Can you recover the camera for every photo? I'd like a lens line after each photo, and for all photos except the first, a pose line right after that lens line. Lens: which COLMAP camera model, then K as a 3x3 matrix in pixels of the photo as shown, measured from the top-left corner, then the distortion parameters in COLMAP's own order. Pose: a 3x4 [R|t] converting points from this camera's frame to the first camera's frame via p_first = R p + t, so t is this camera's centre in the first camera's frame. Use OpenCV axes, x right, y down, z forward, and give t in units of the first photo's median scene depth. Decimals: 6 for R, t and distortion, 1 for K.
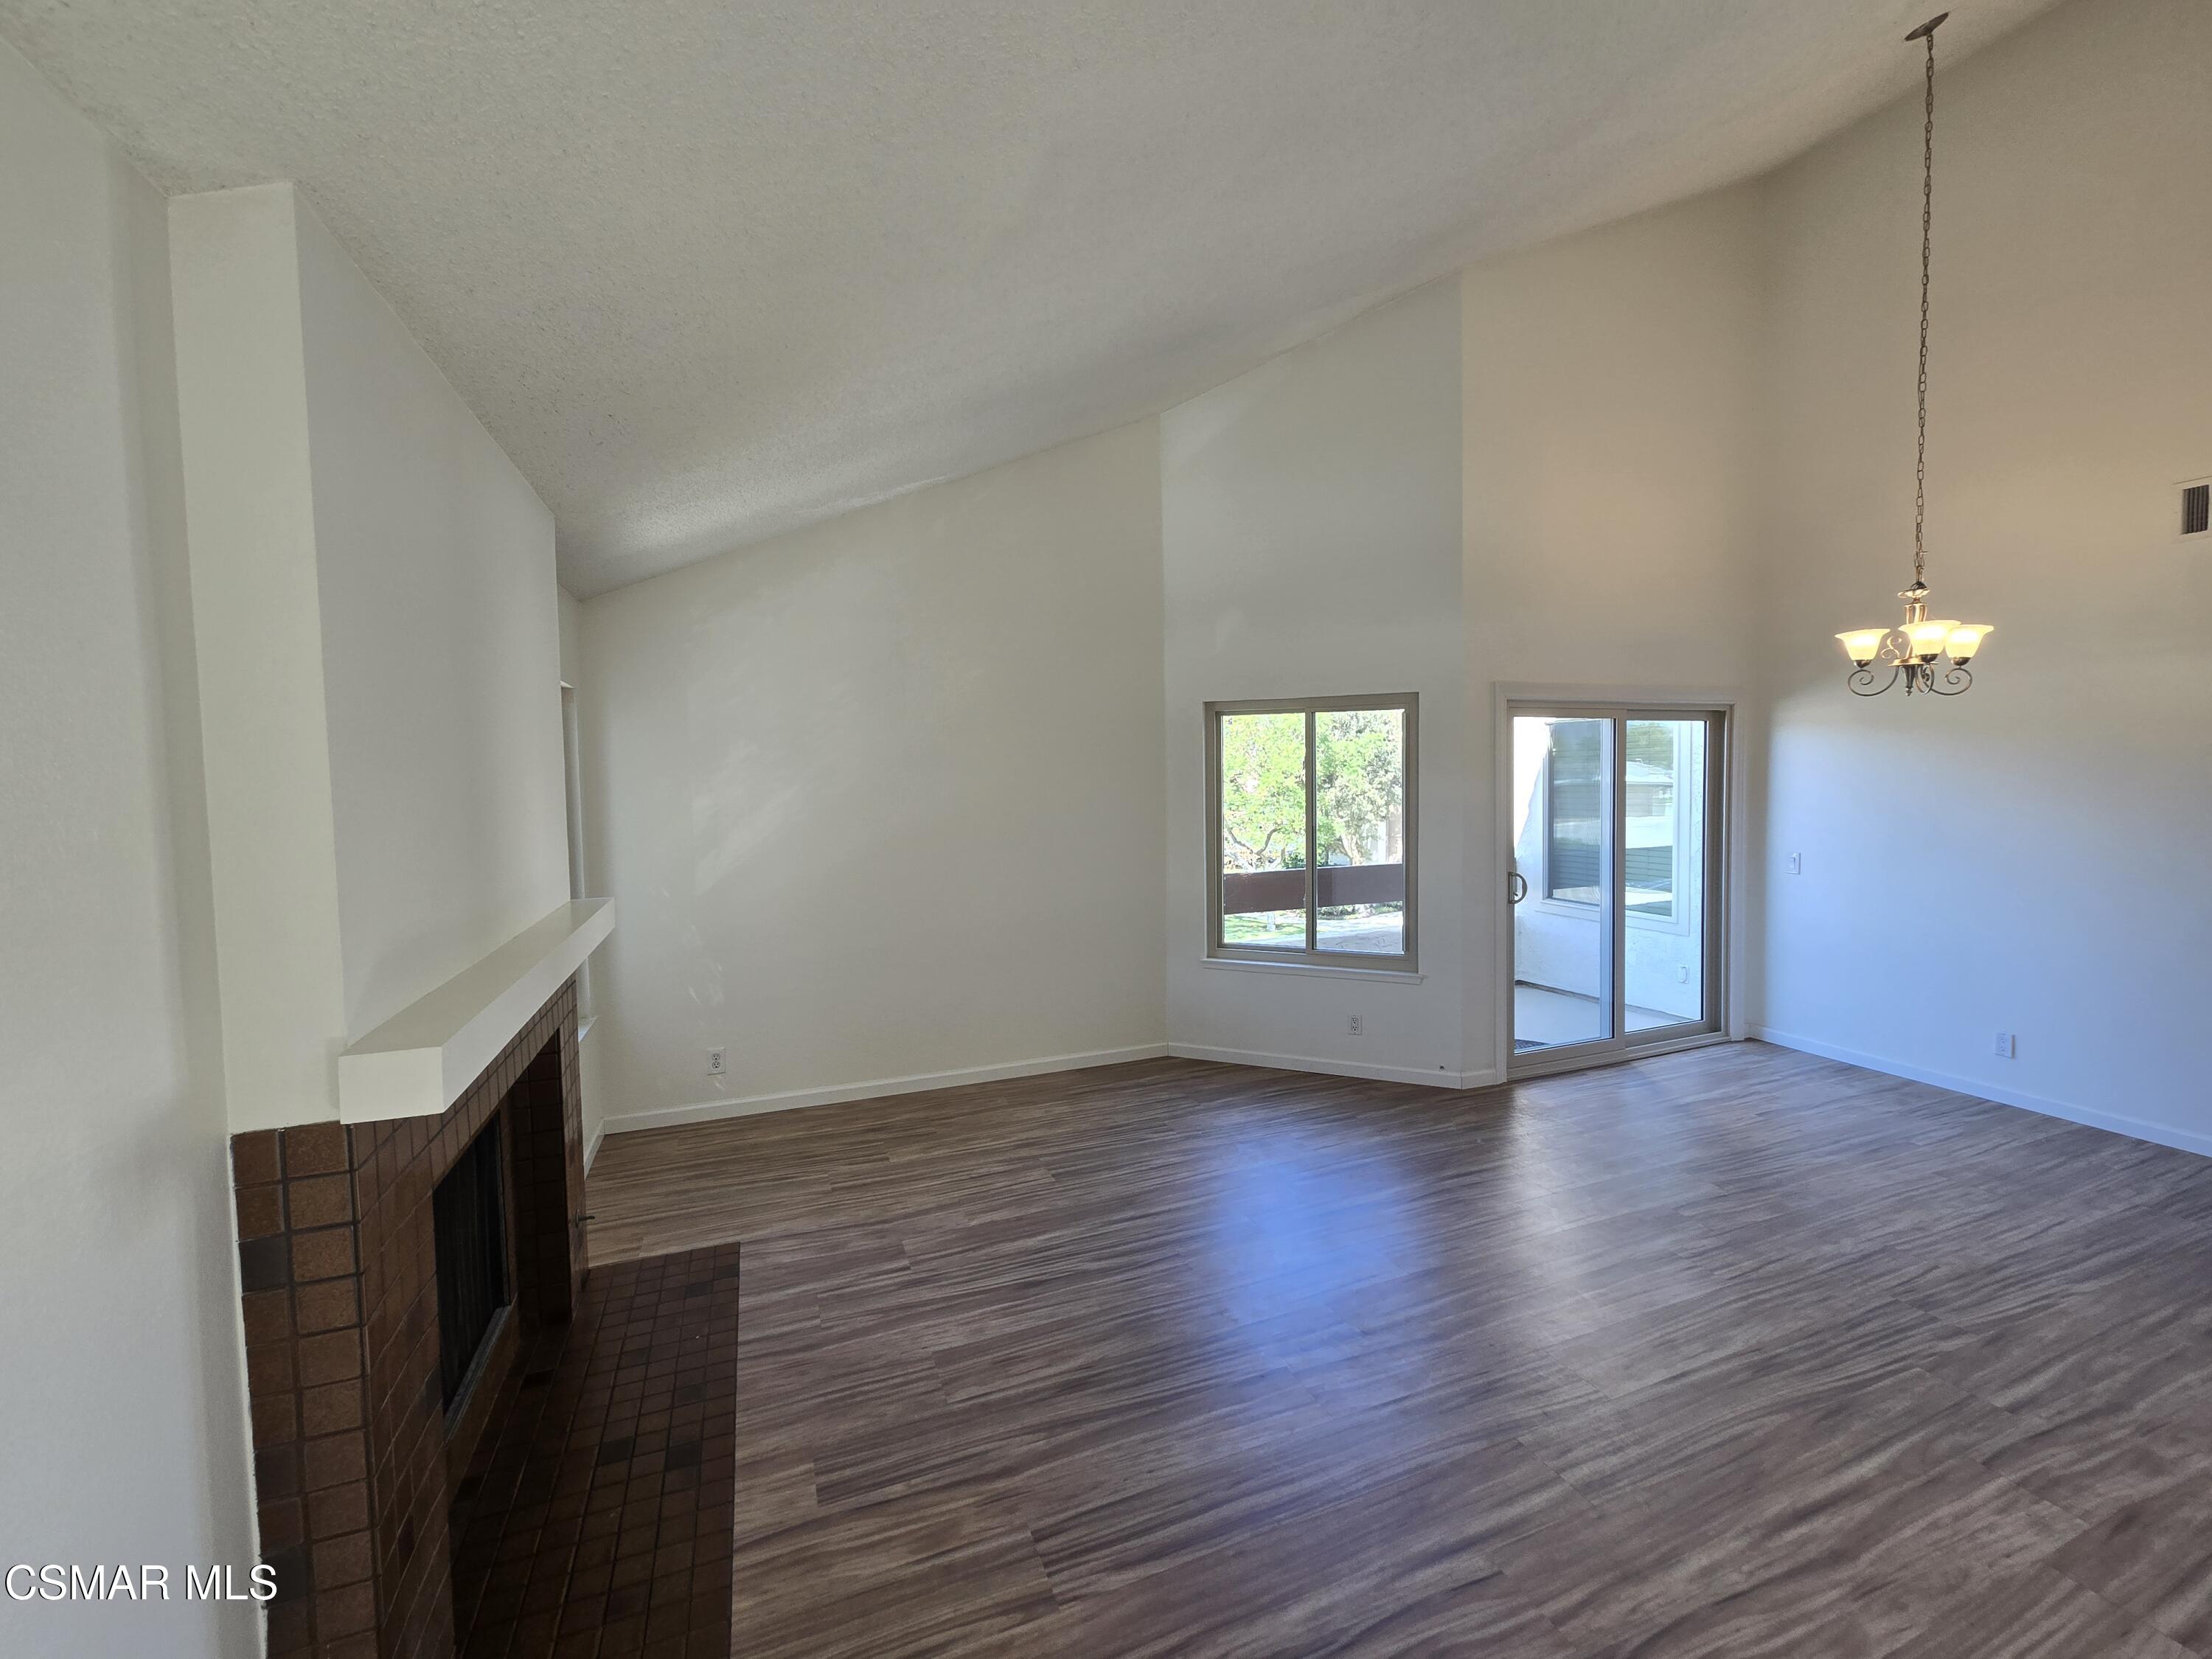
lens RADIAL K [[892.3, 0, 1106.0], [0, 892.3, 829.5], [0, 0, 1]] dist [0.000546, 0.000057]
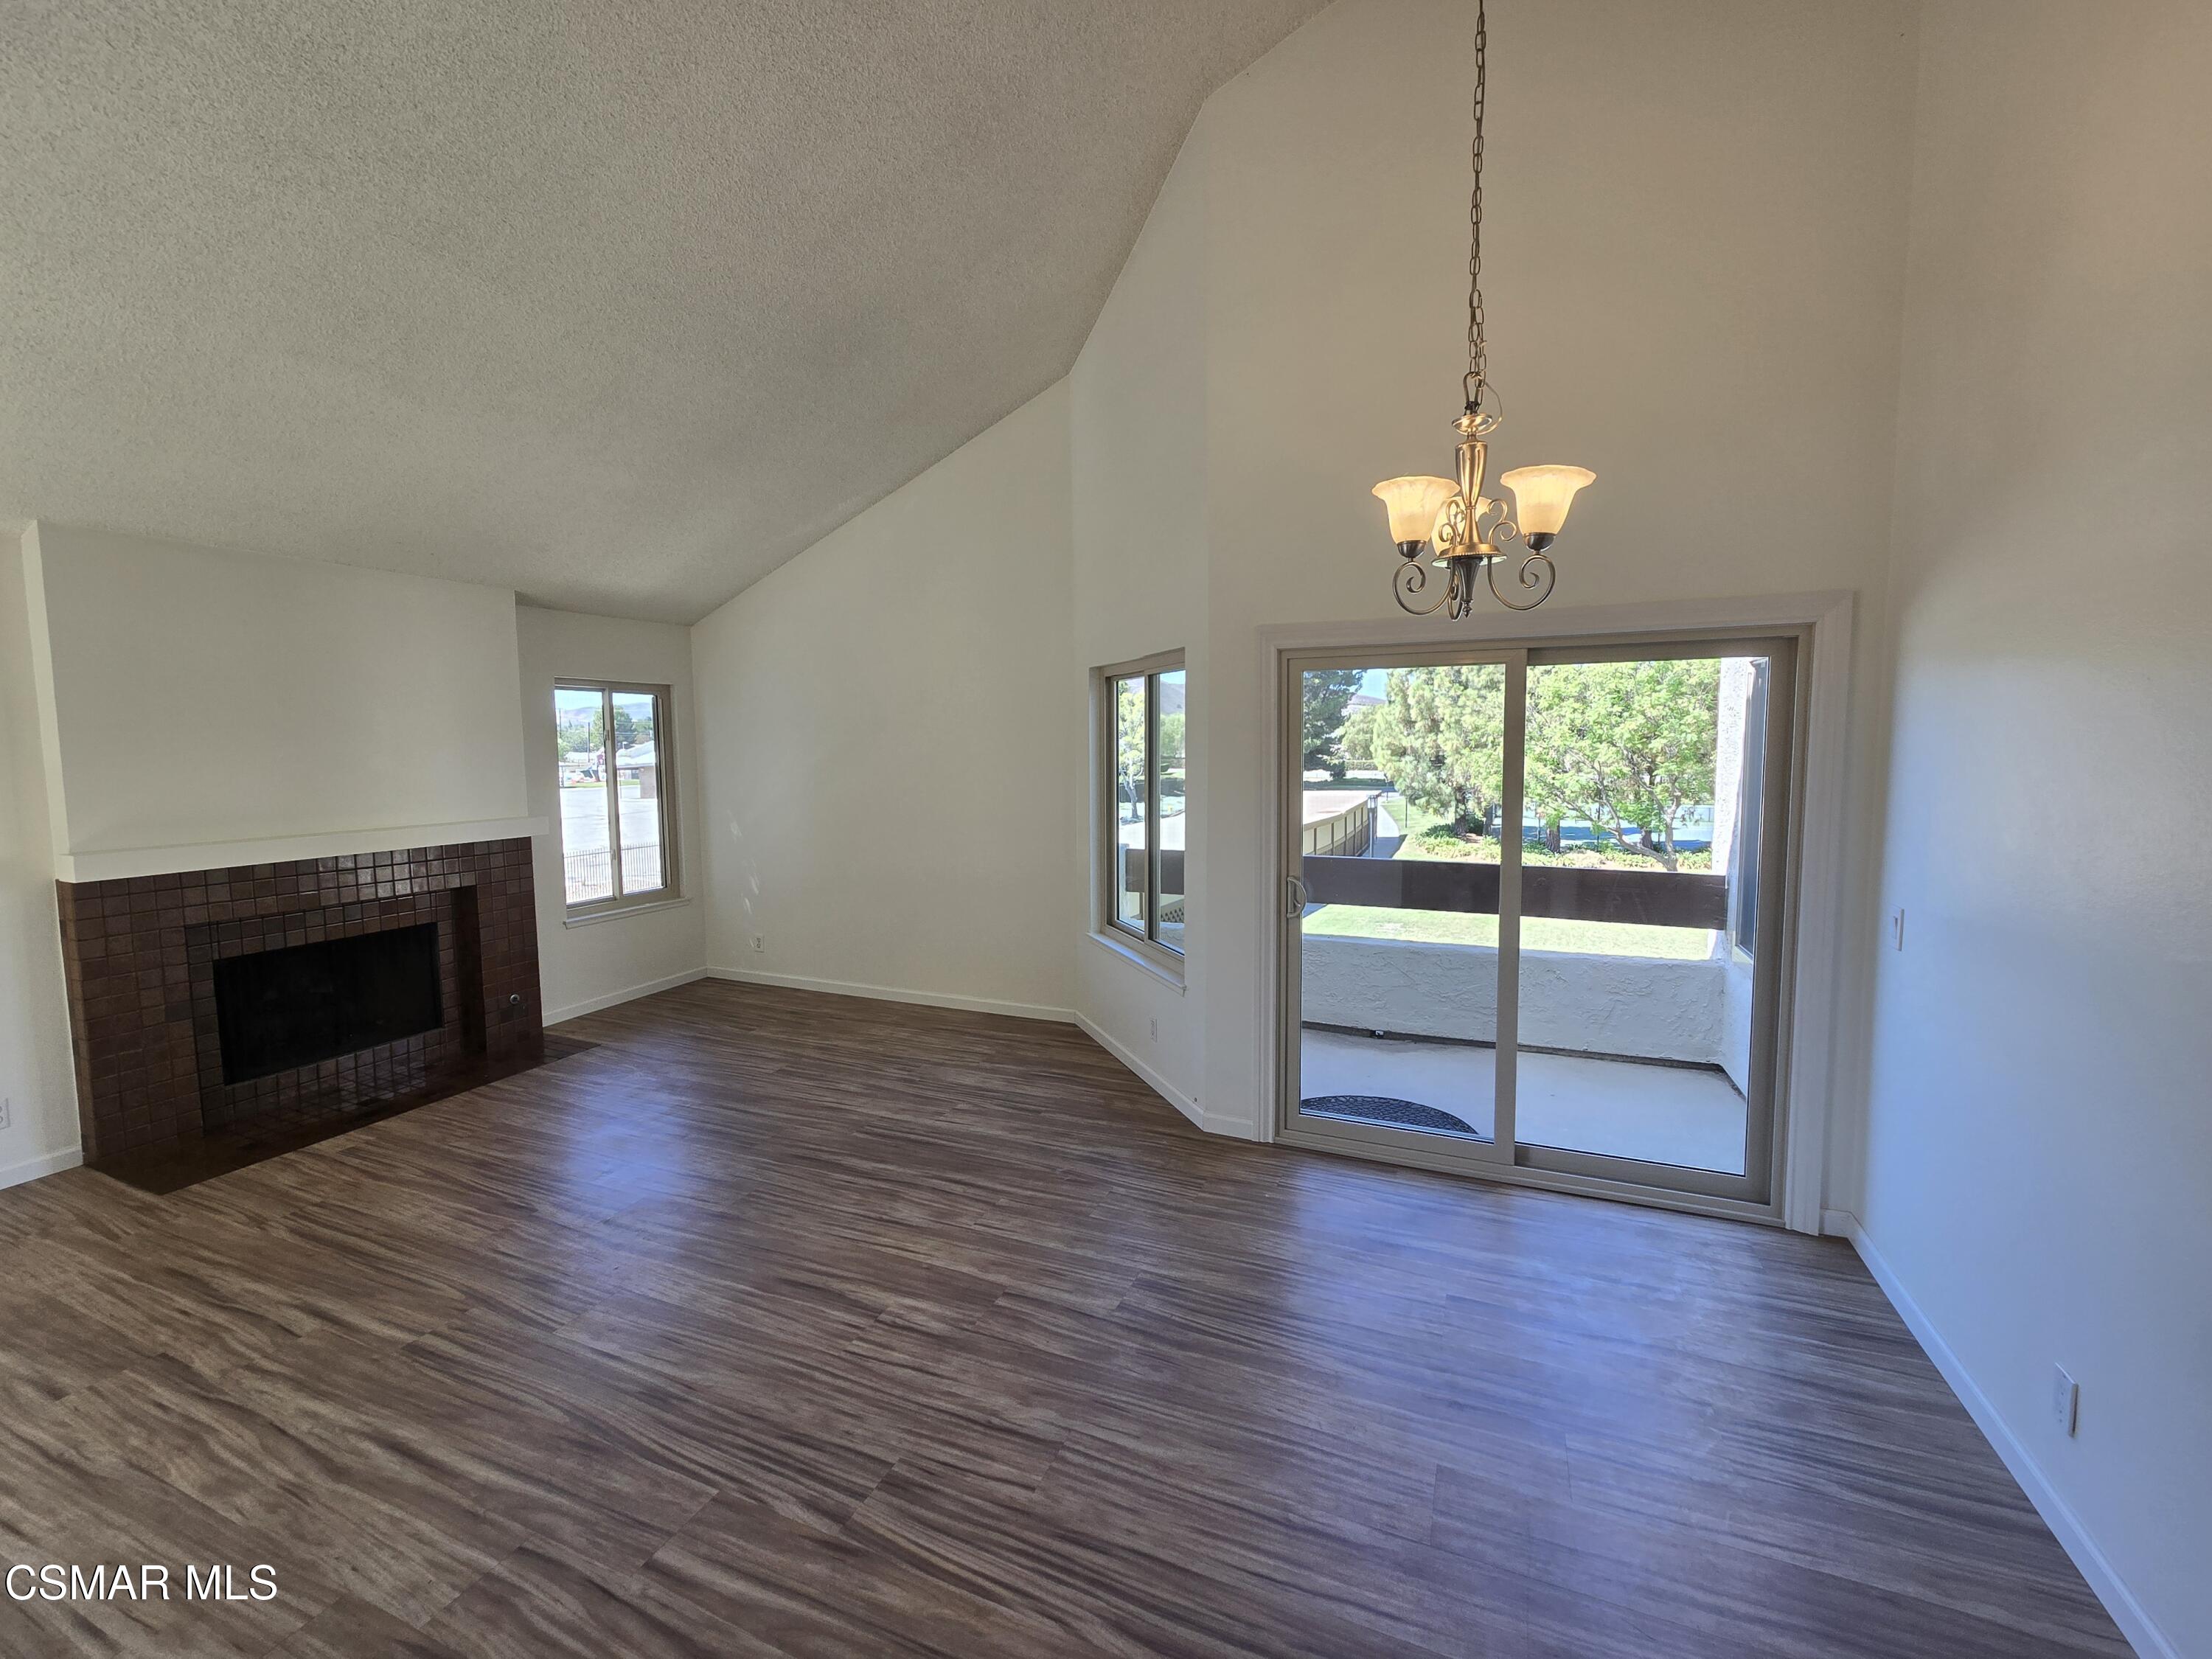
lens RADIAL K [[906.1, 0, 1142.0], [0, 906.1, 823.5], [0, 0, 1]] dist [0.000699, 0.000085]
pose [[0.718704, 0.072469, -0.691529, 1.079324], [-0.045992, 0.997330, 0.056716, -0.041913], [0.693793, -0.008957, 0.720118, 0.428890]]
